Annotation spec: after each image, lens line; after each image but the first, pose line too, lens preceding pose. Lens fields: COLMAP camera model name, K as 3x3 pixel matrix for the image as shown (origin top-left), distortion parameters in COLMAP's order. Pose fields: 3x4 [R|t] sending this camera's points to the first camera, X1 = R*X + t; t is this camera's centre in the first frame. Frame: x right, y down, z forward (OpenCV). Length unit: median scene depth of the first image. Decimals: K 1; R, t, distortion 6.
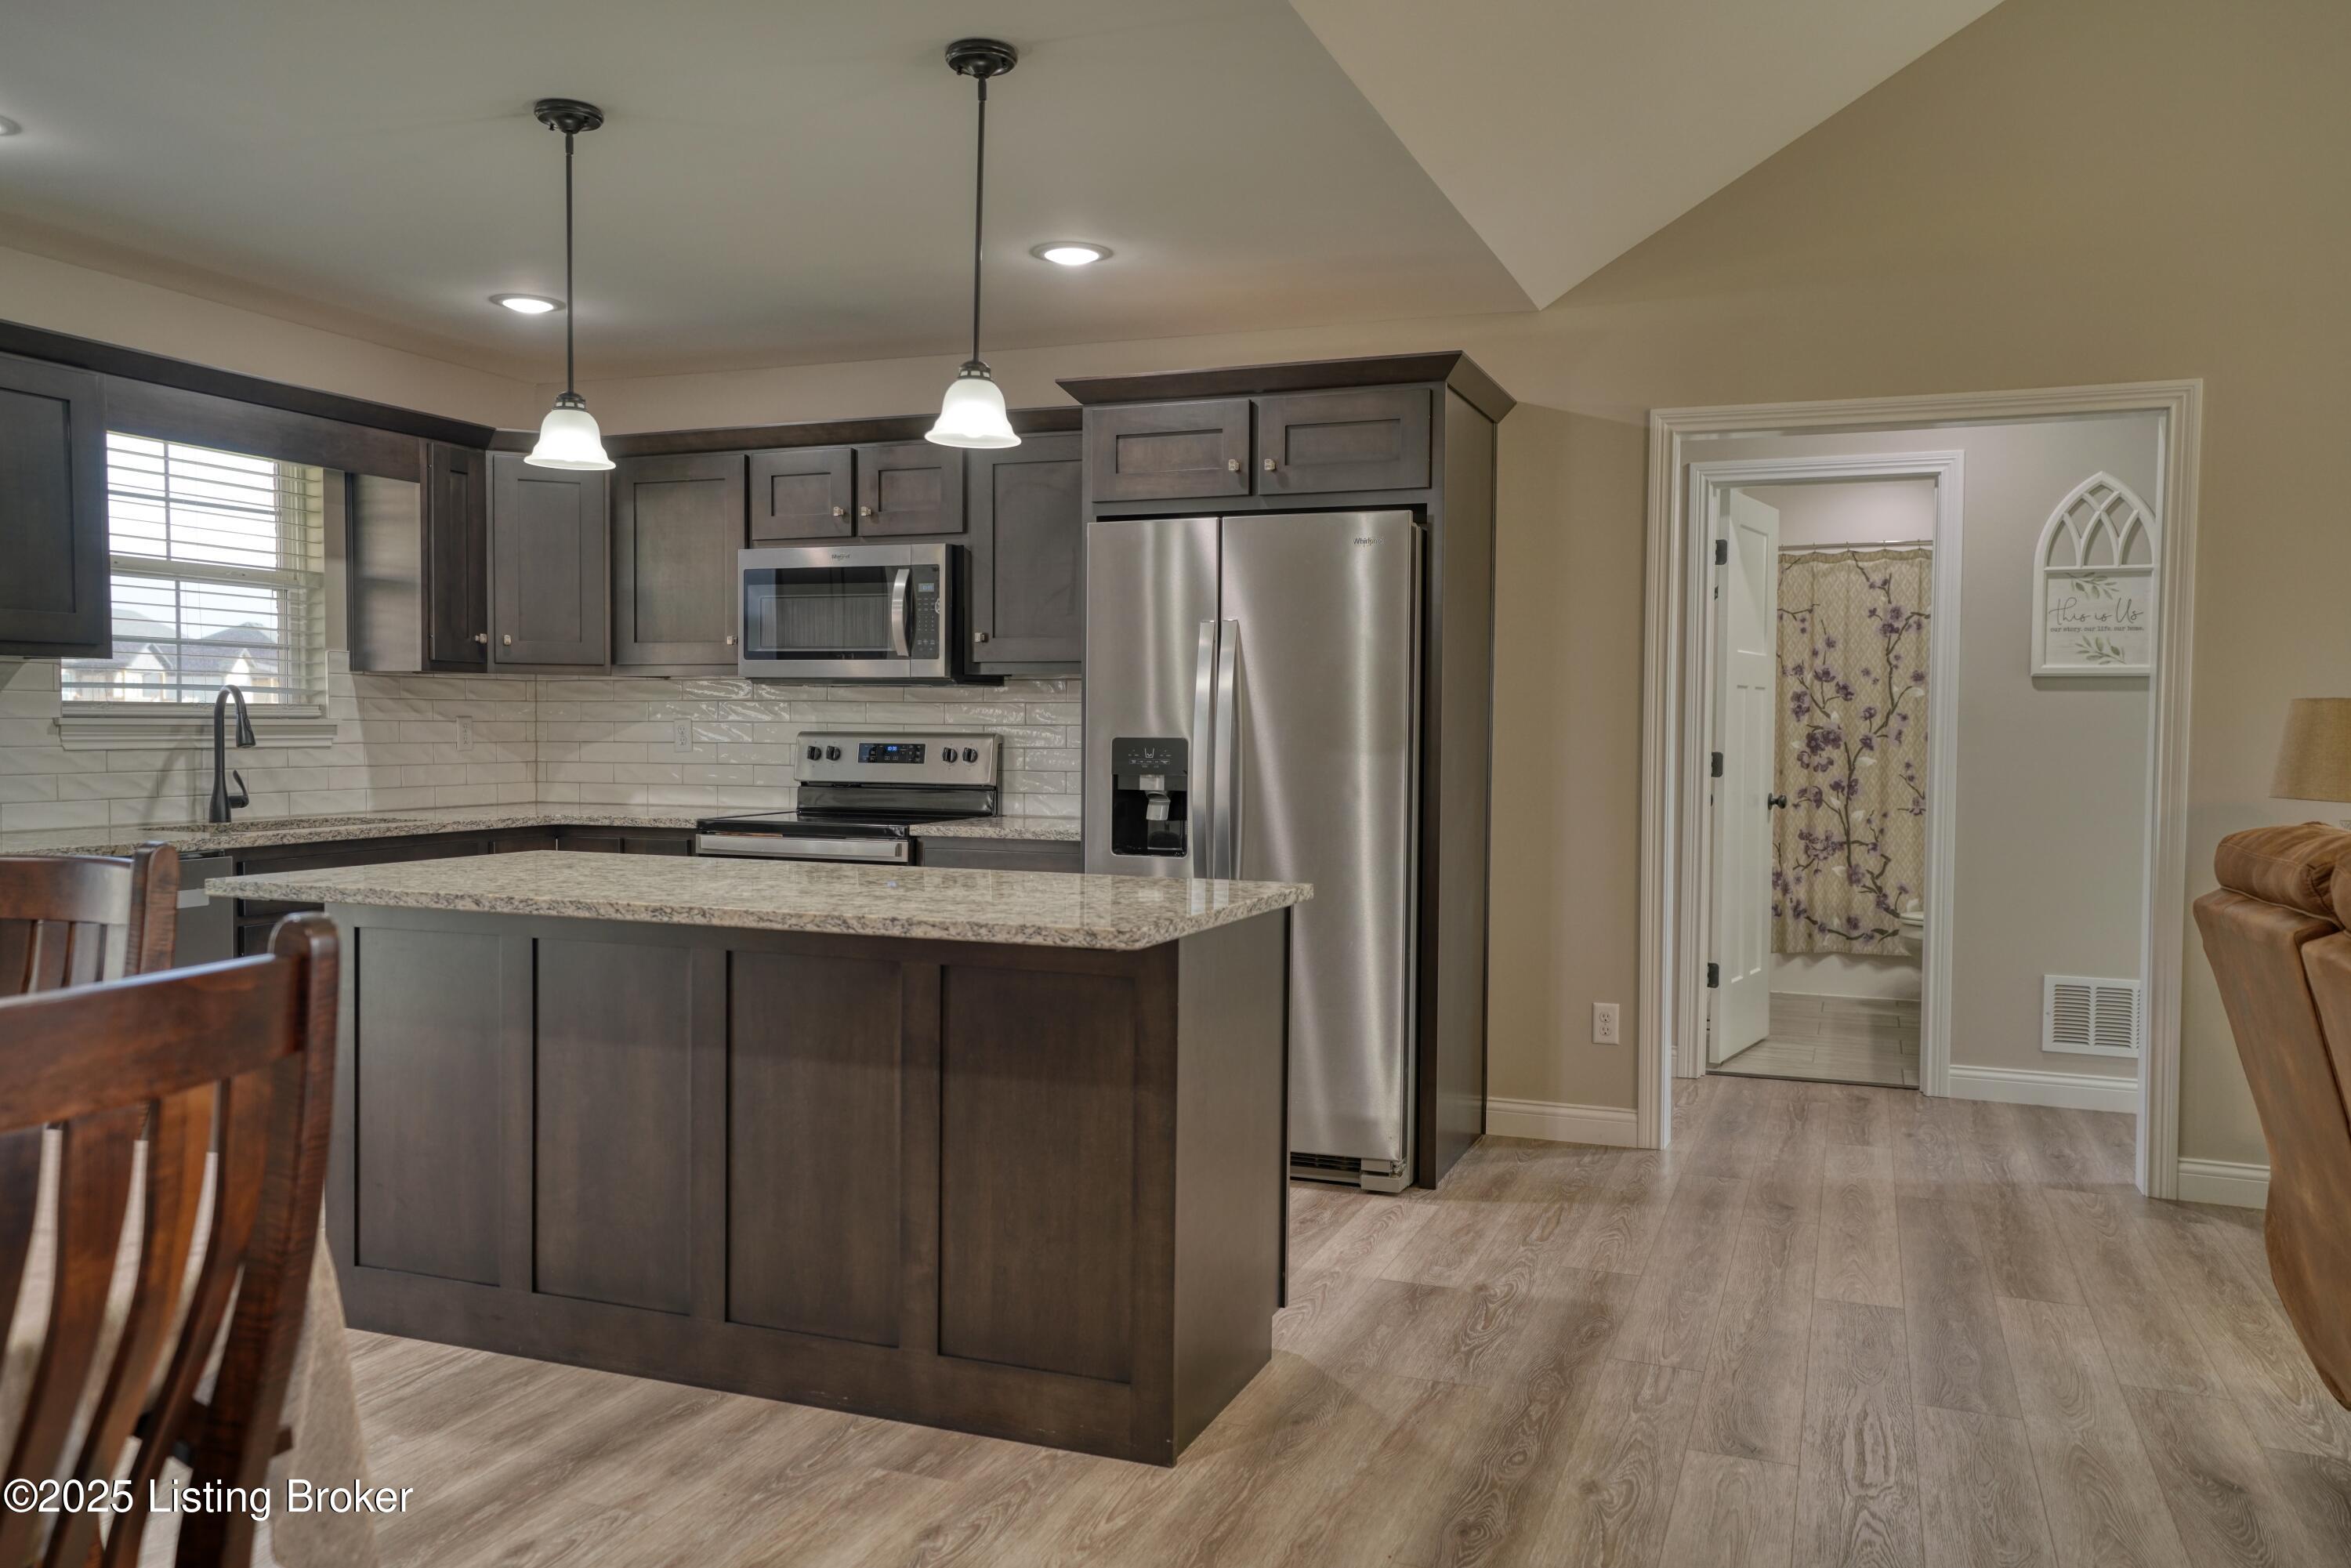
lens RADIAL K [[1788.3, 0, 1166.8], [0, 1788.3, 794.3], [0, 0, 1]] dist [-0.008232, 0.072089]
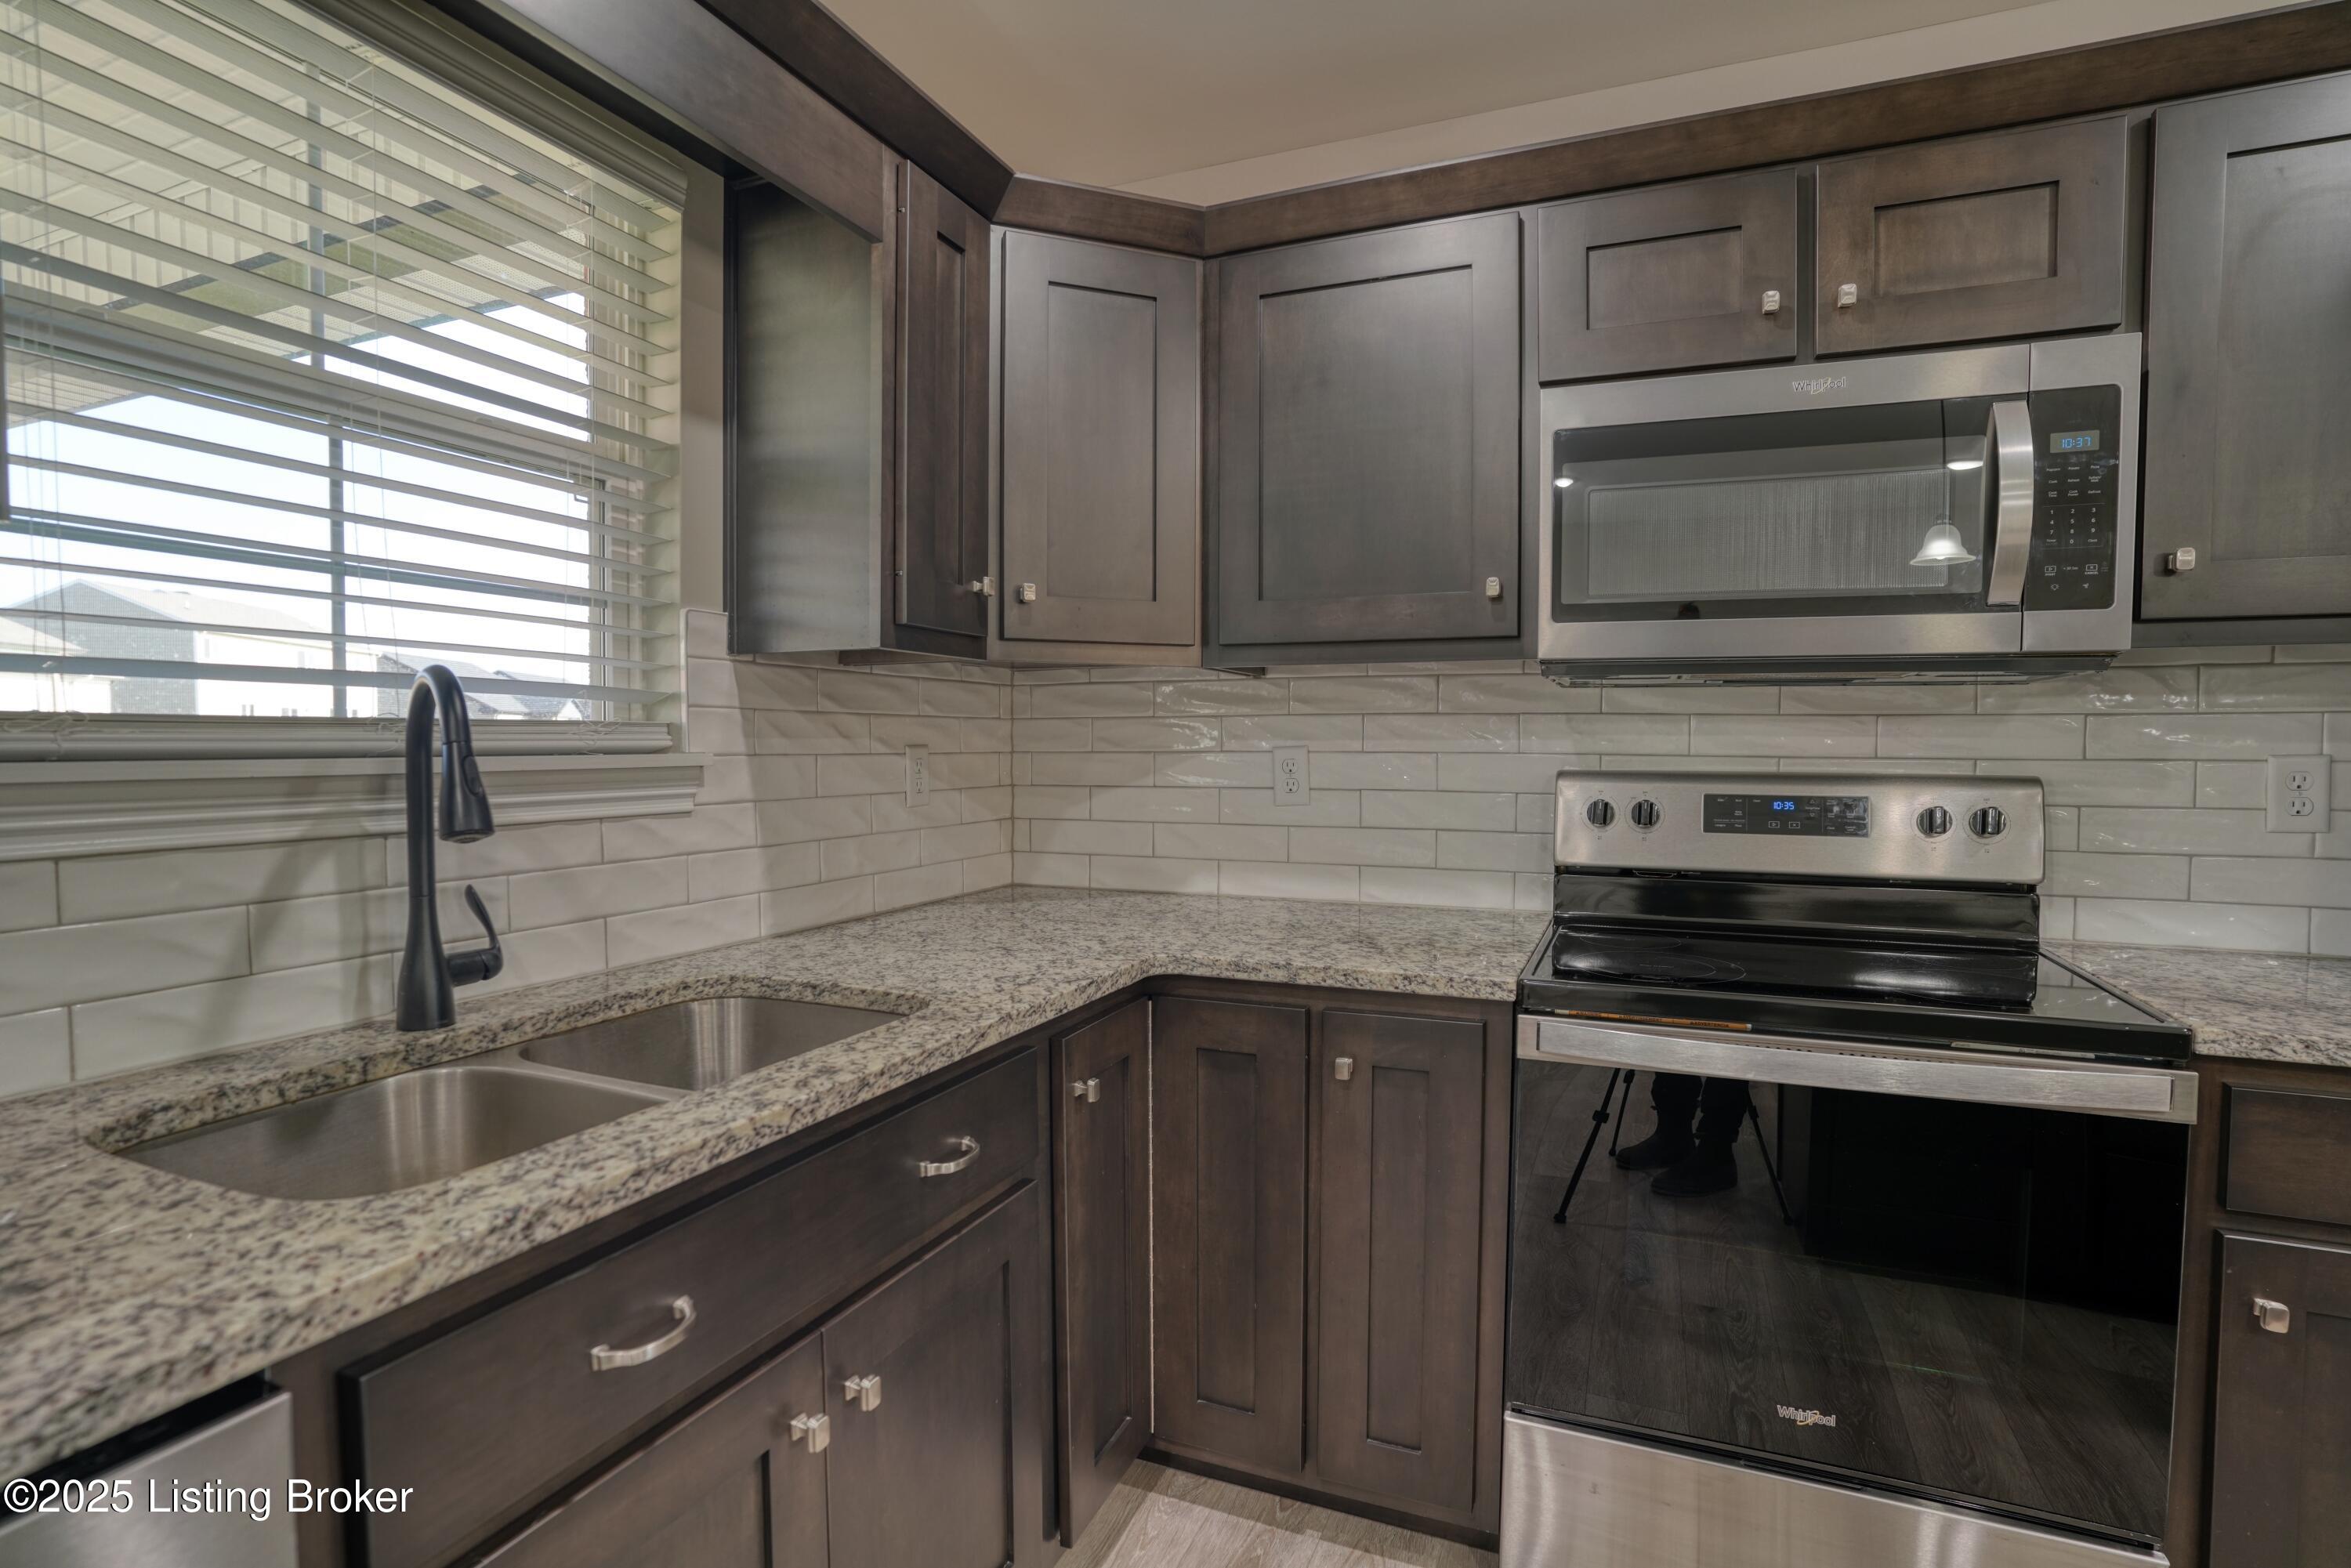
lens RADIAL K [[1146.1, 0, 1167.7], [0, 1146.1, 794.6], [0, 0, 1]] dist [-0.079242, 0.036264]
pose [[0.999544, -0.002992, -0.030045, -0.340553], [0.003122, 0.999986, 0.004287, -0.032816], [0.030032, -0.004379, 0.999539, 0.723252]]
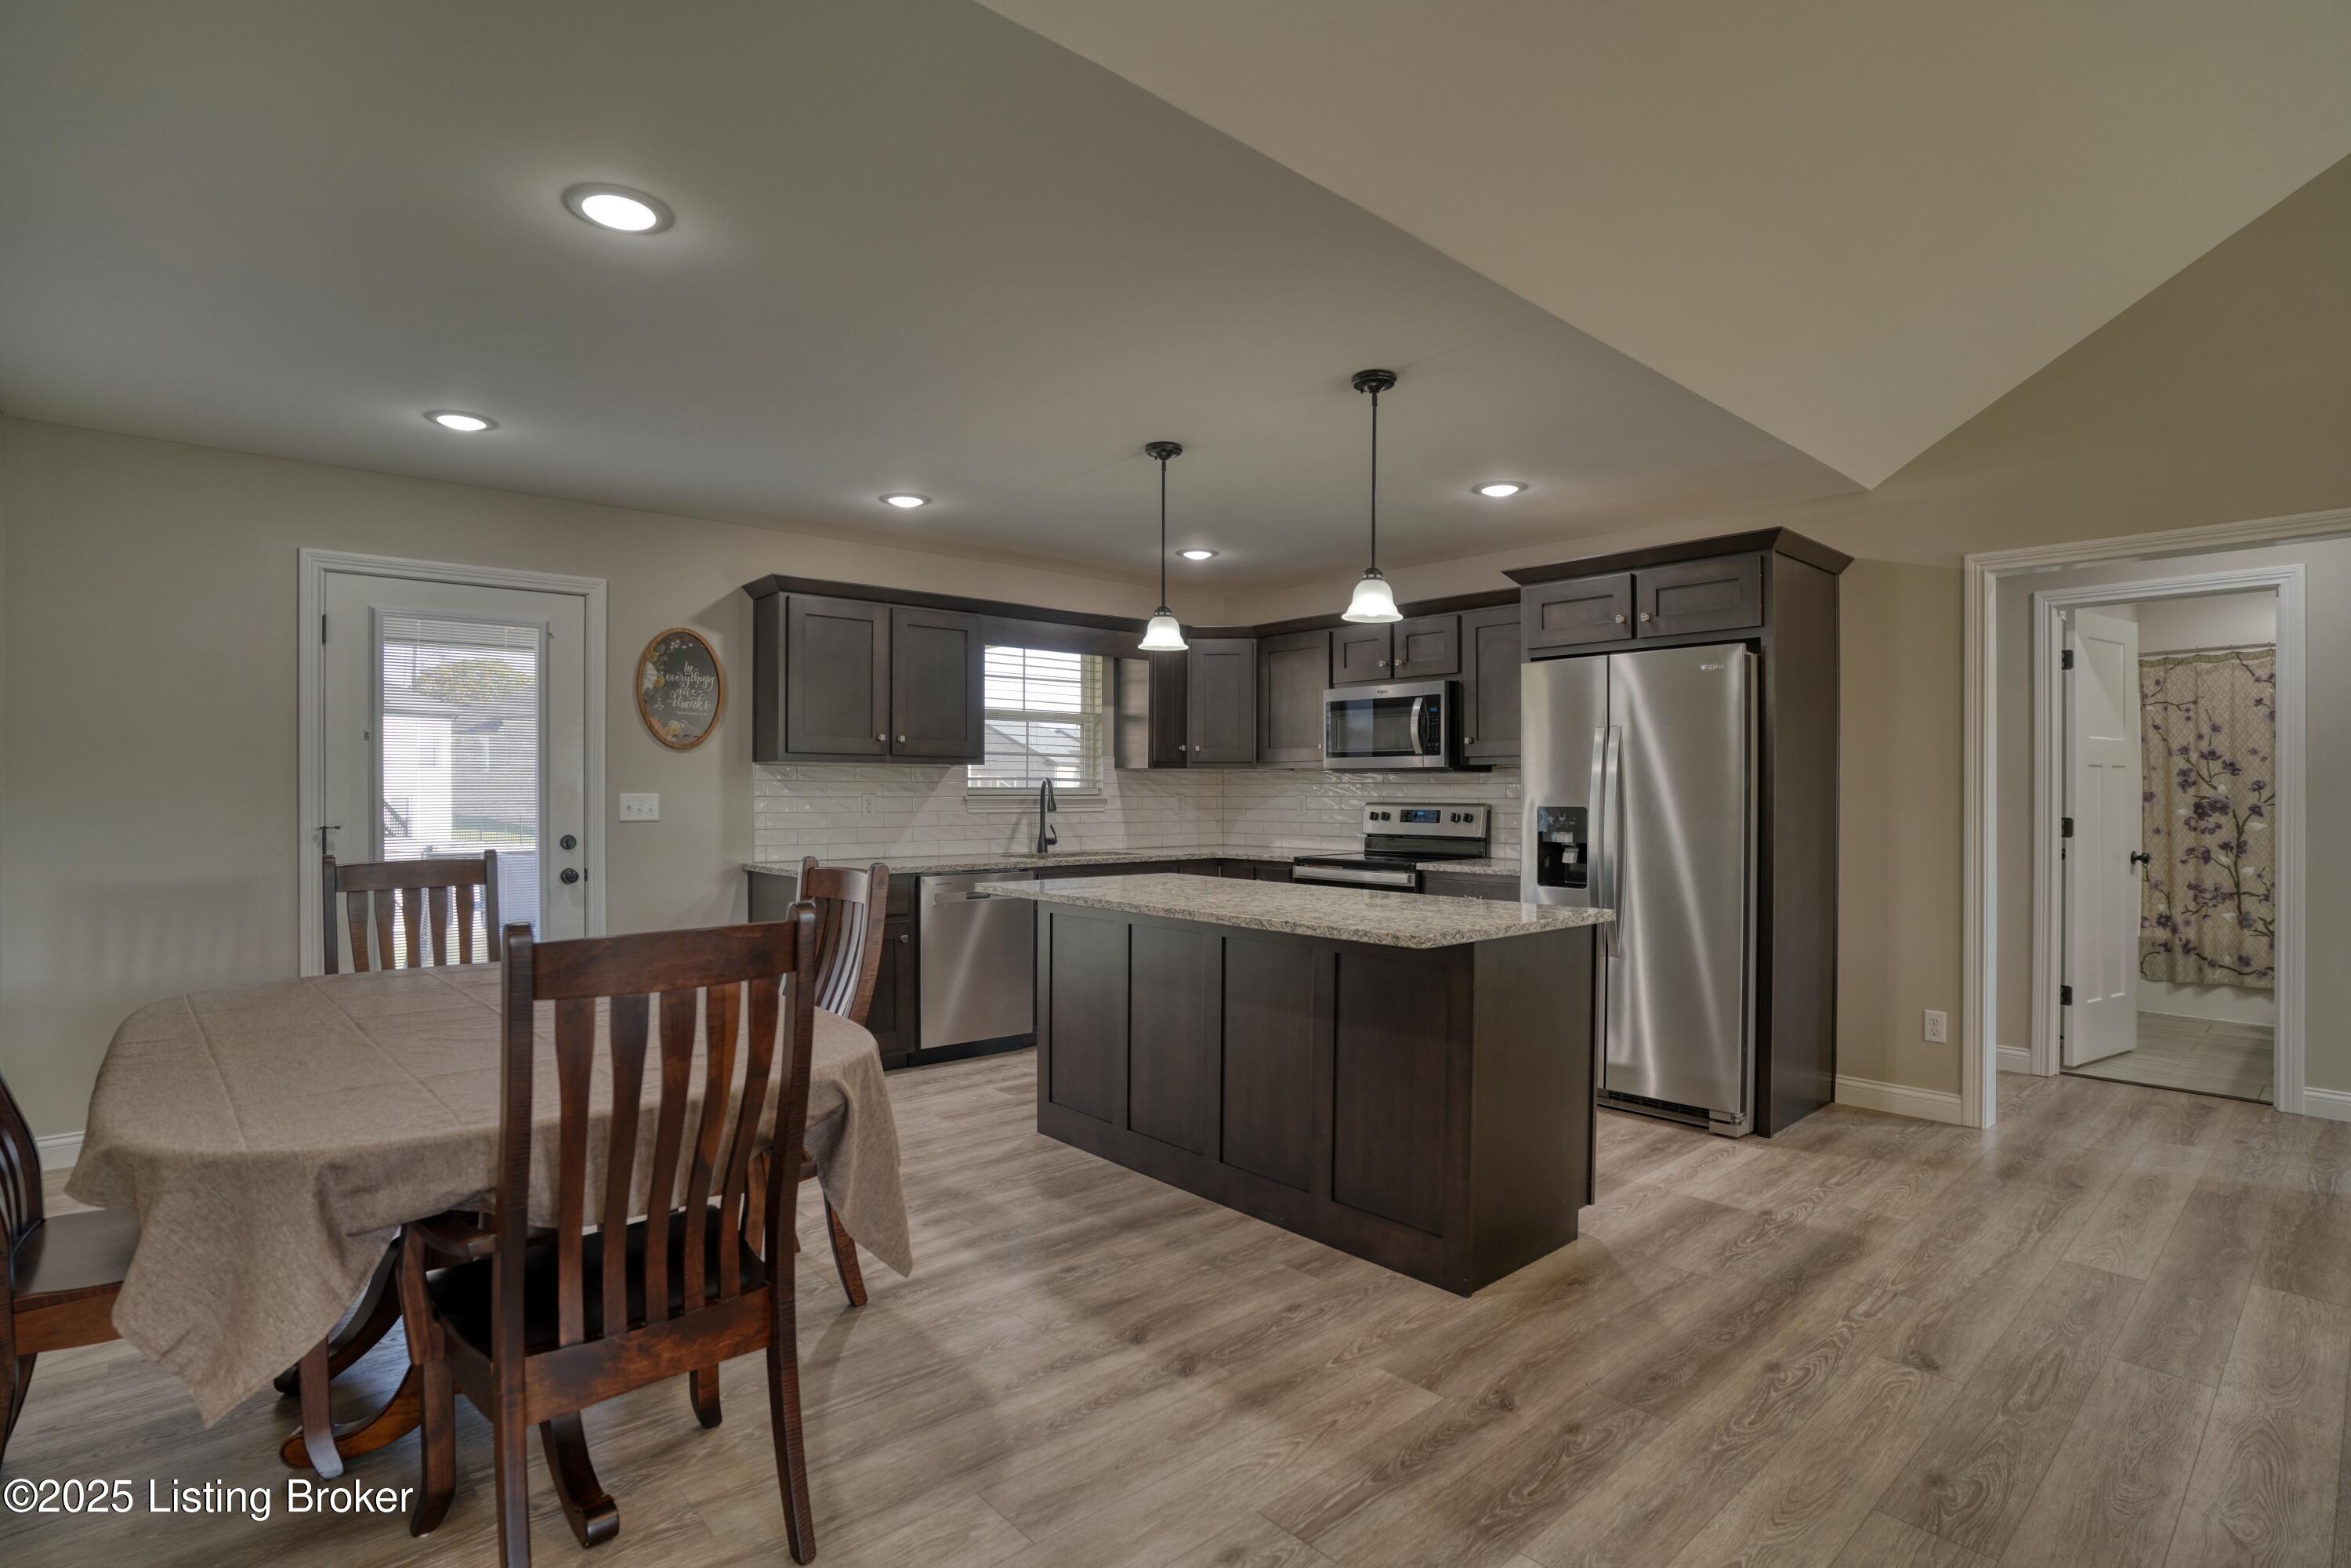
lens RADIAL K [[1146.1, 0, 1167.7], [0, 1146.1, 794.6], [0, 0, 1]] dist [-0.079242, 0.036264]
pose [[0.889403, -0.004088, -0.457105, 0.111381], [-0.014595, 0.999196, -0.037333, -0.001769], [0.456891, 0.039876, 0.888629, 0.020439]]
